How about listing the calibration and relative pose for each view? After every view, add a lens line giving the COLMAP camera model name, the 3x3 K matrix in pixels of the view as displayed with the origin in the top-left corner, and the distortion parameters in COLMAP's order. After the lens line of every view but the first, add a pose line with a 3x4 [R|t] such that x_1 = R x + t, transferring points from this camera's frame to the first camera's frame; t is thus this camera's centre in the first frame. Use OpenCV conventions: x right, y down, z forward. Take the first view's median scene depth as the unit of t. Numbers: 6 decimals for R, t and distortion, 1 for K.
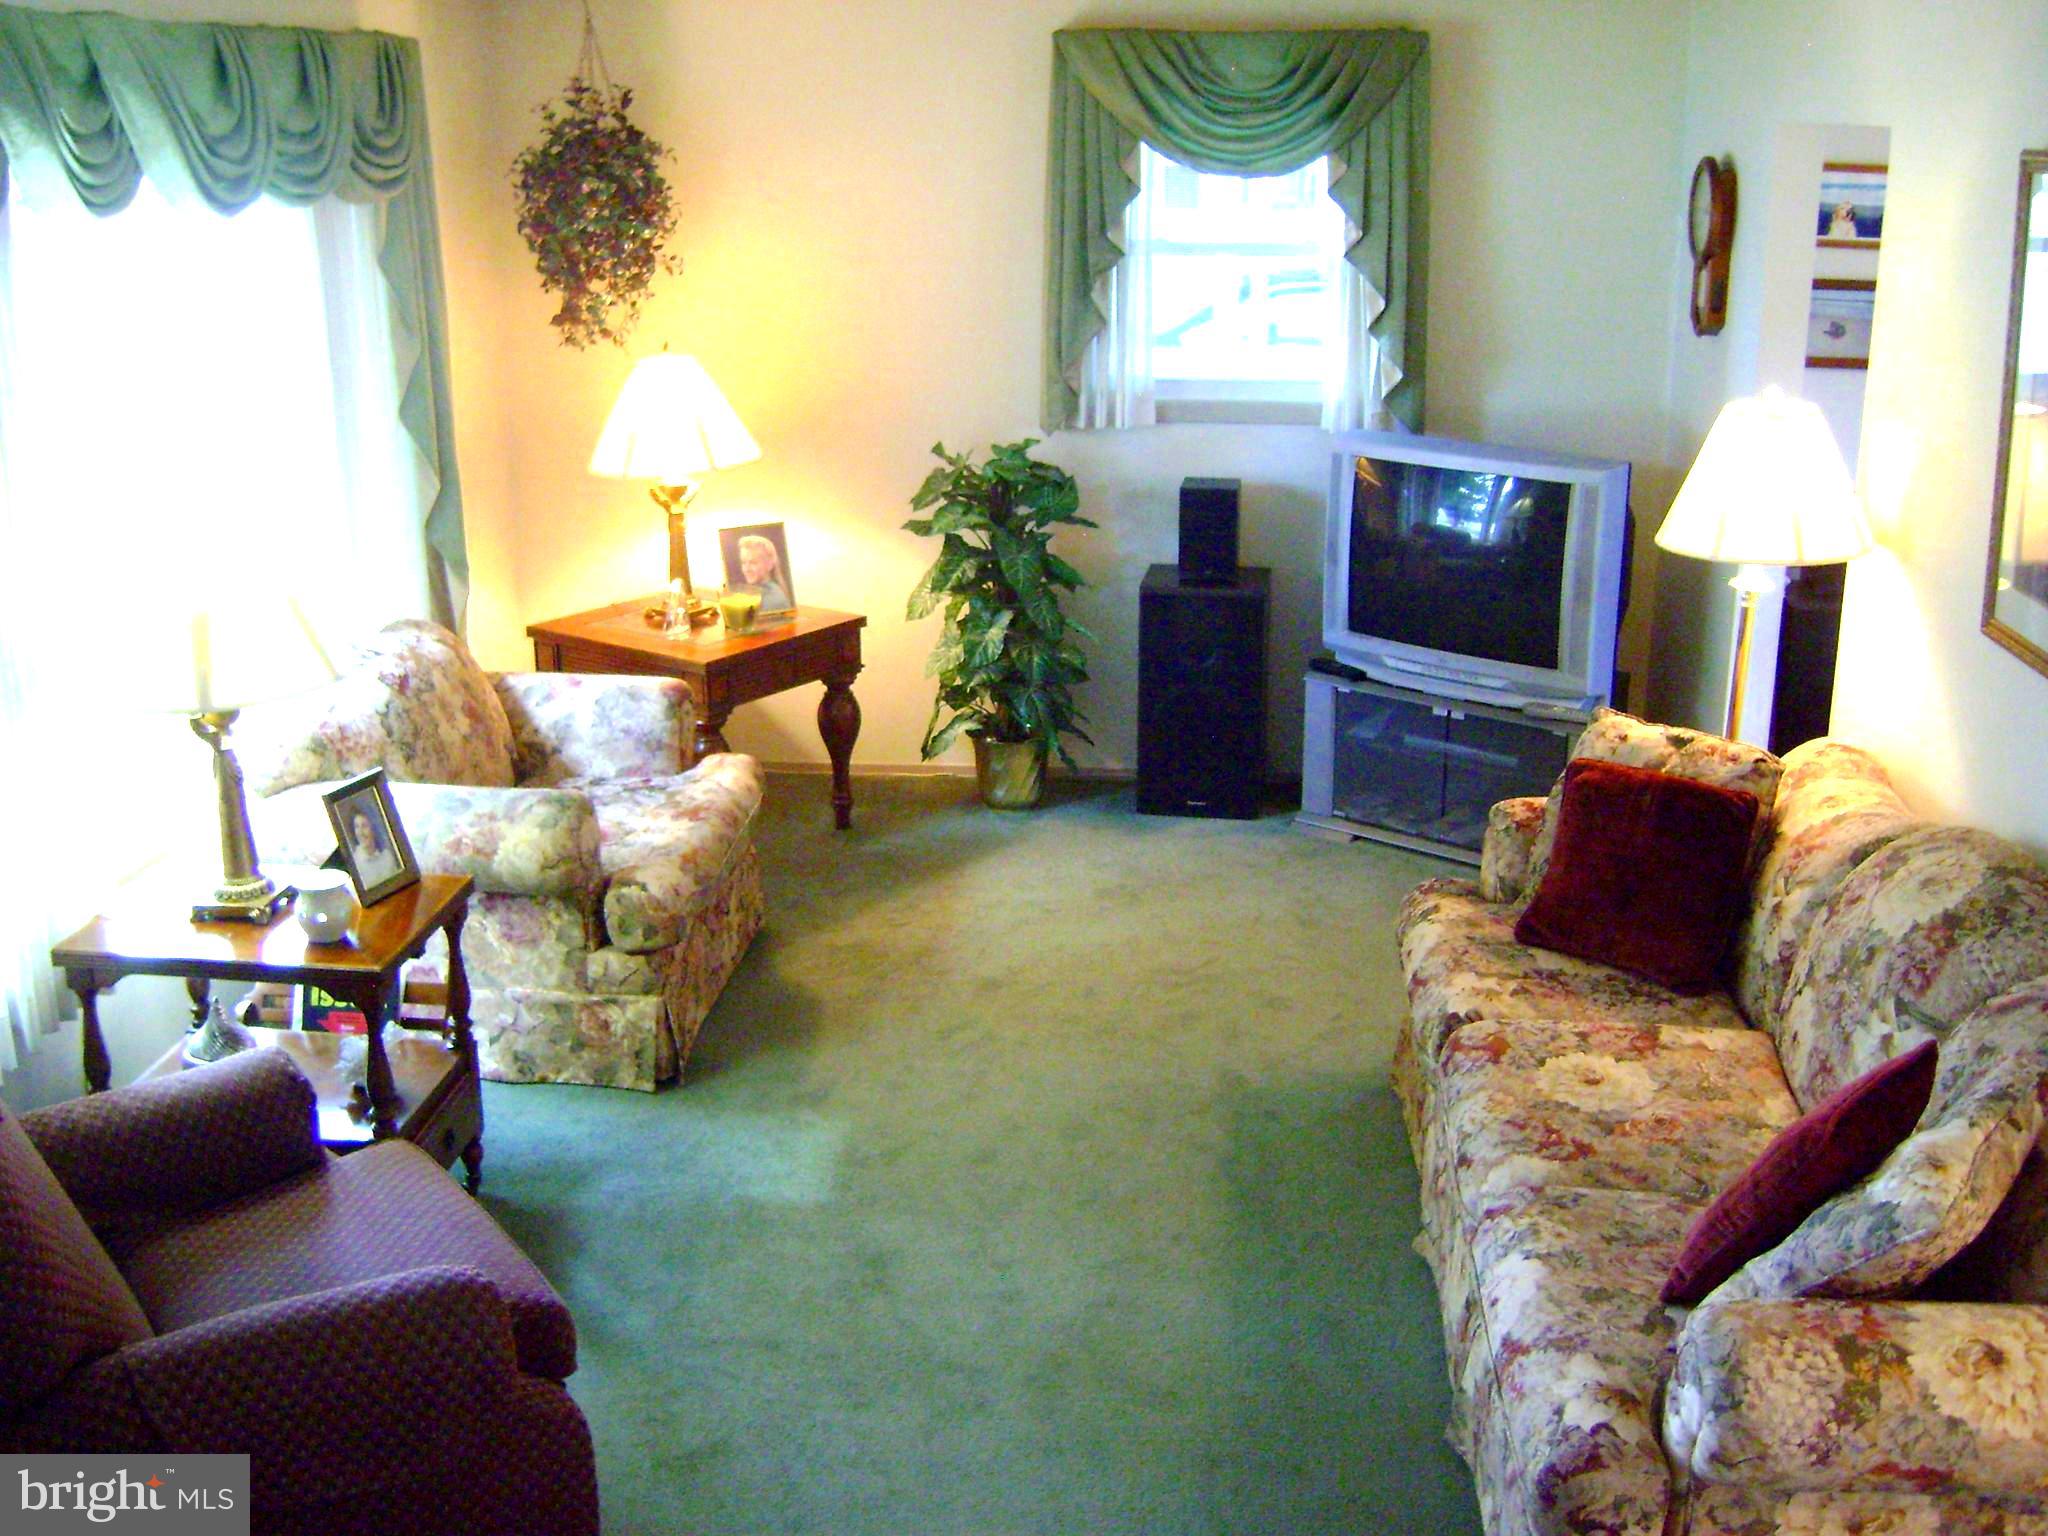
lens RADIAL K [[2122.5, 0, 1024.0], [0, 2122.5, 768.0], [0, 0, 1]] dist [-0.152537, 0.105057]
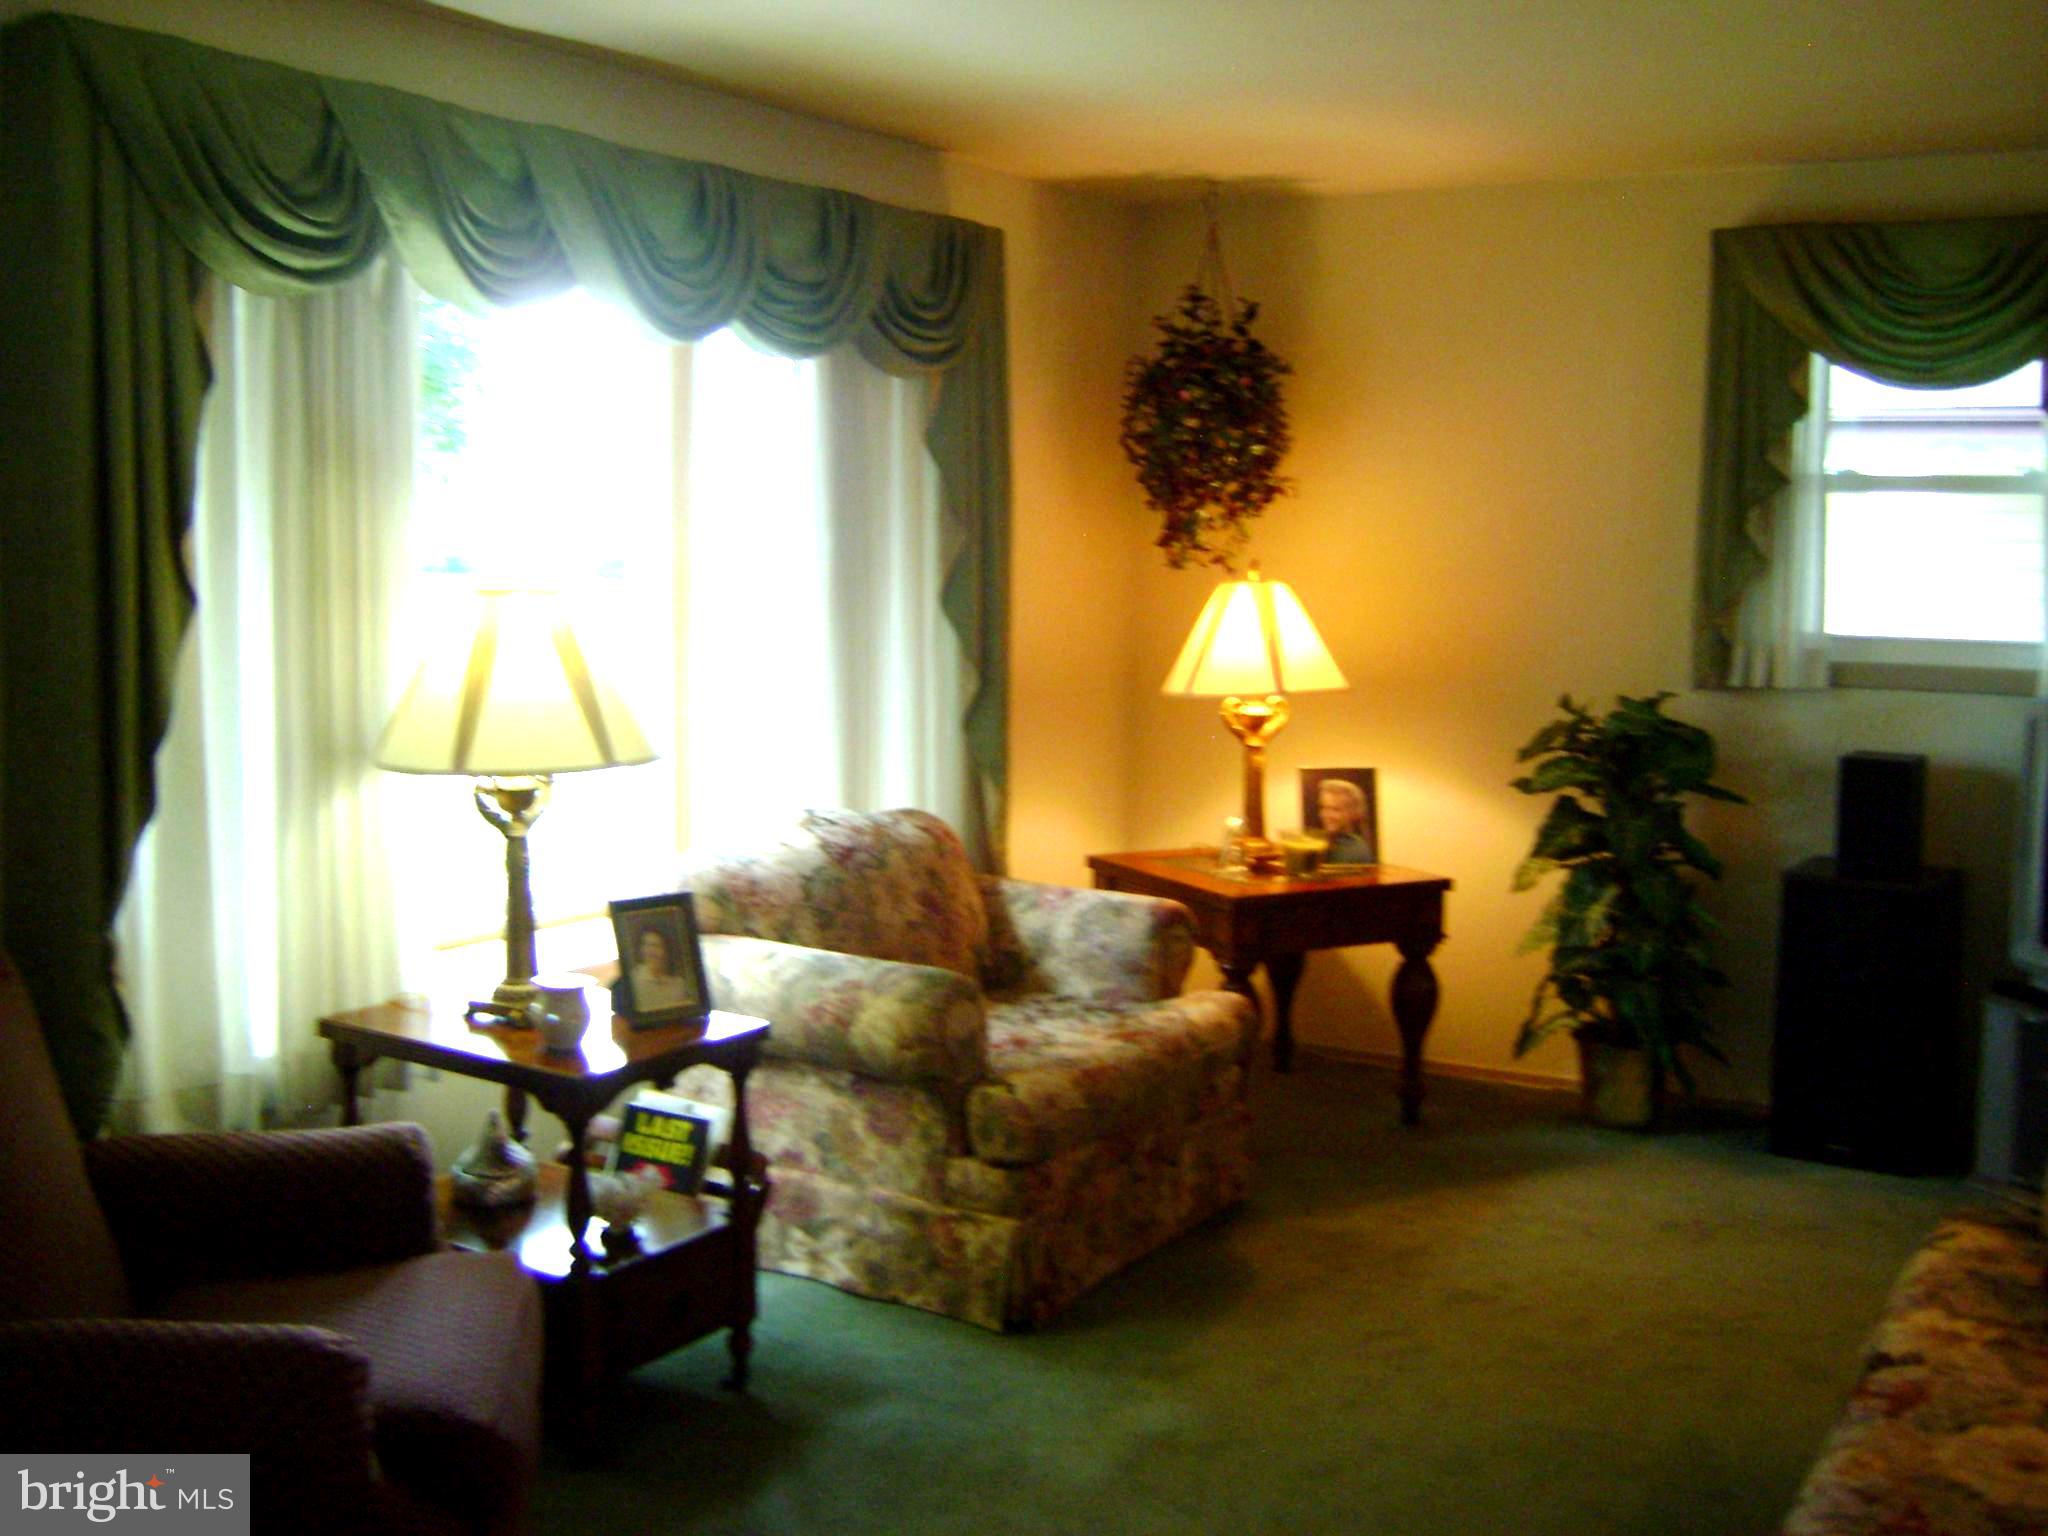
lens RADIAL K [[2122.5, 0, 1024.0], [0, 2122.5, 768.0], [0, 0, 1]] dist [-0.152537, 0.105057]
pose [[0.893256, 0.059773, -0.445556, 0.160910], [-0.145793, 0.976070, -0.161343, 0.052426], [0.425250, 0.209080, 0.880595, 0.159213]]
